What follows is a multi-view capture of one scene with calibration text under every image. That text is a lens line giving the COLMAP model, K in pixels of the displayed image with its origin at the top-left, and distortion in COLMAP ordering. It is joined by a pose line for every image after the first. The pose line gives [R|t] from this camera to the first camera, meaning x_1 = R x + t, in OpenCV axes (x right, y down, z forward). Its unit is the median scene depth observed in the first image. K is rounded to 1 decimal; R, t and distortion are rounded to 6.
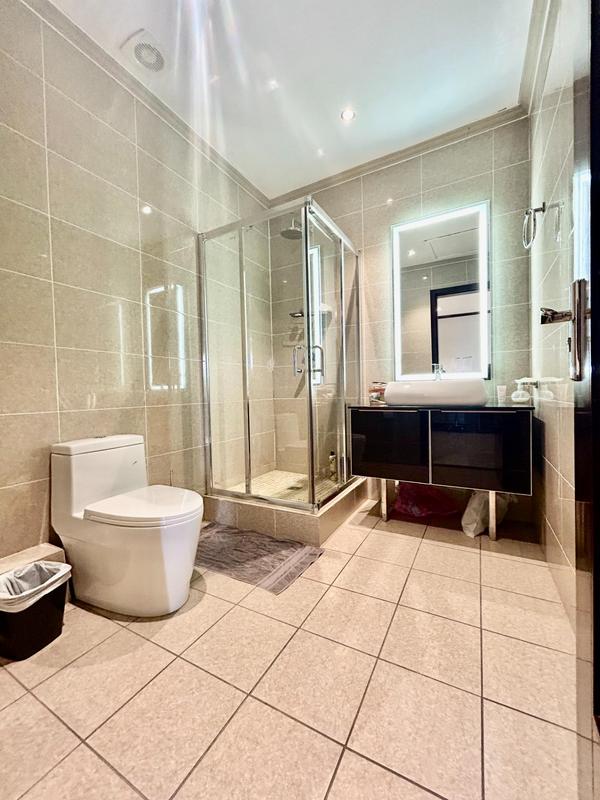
lens RADIAL K [[322.4, 0, 300.0], [0, 322.4, 400.0], [0, 0, 1]] dist [-0.003146, 0.001927]
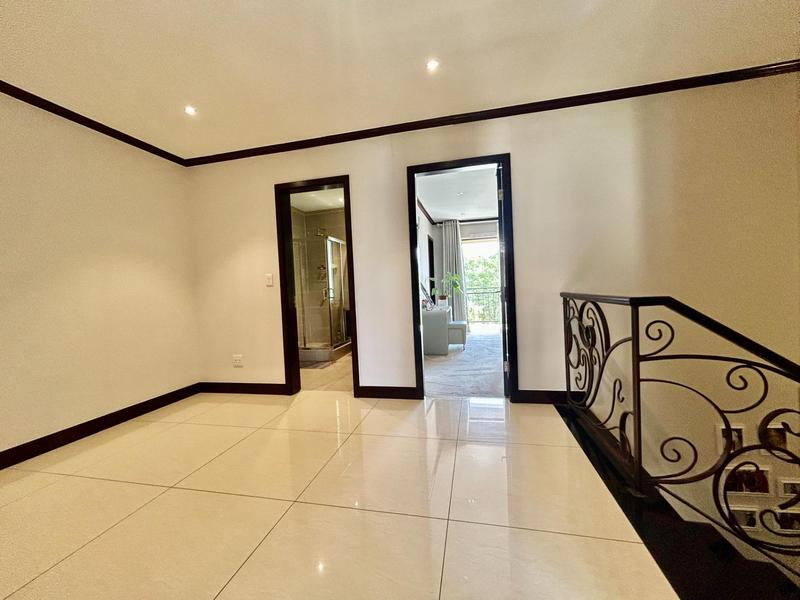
lens RADIAL K [[322.4, 0, 399.0], [0, 322.4, 299.3], [0, 0, 1]] dist [-0.003146, 0.001927]
pose [[0.961020, -0.029818, 0.274866, -0.129475], [0.031393, 0.999506, -0.001333, -0.047106], [-0.274690, 0.009910, 0.961482, -1.491659]]
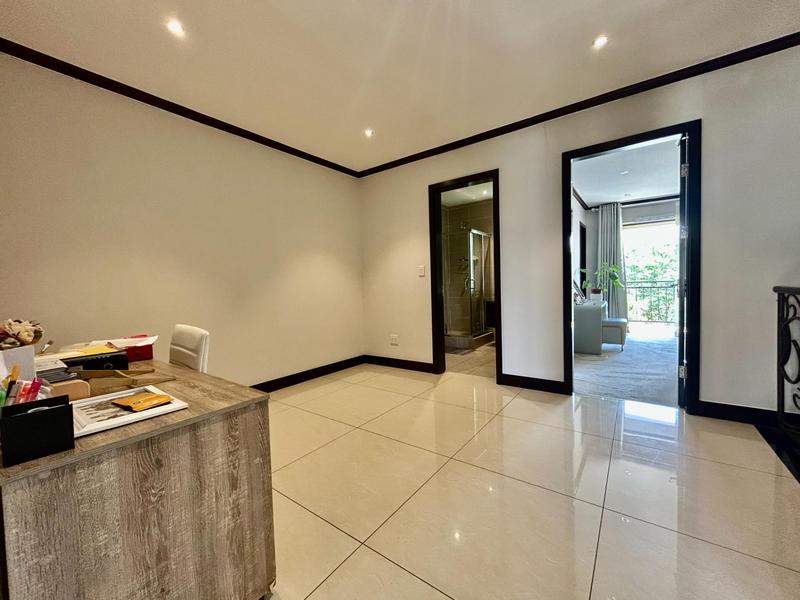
lens RADIAL K [[322.4, 0, 399.0], [0, 322.4, 299.3], [0, 0, 1]] dist [-0.003146, 0.001927]
pose [[0.991847, -0.000576, -0.127430, -0.197410], [0.002682, 0.999863, 0.016351, -0.037089], [0.127403, -0.016559, 0.991713, -1.586688]]
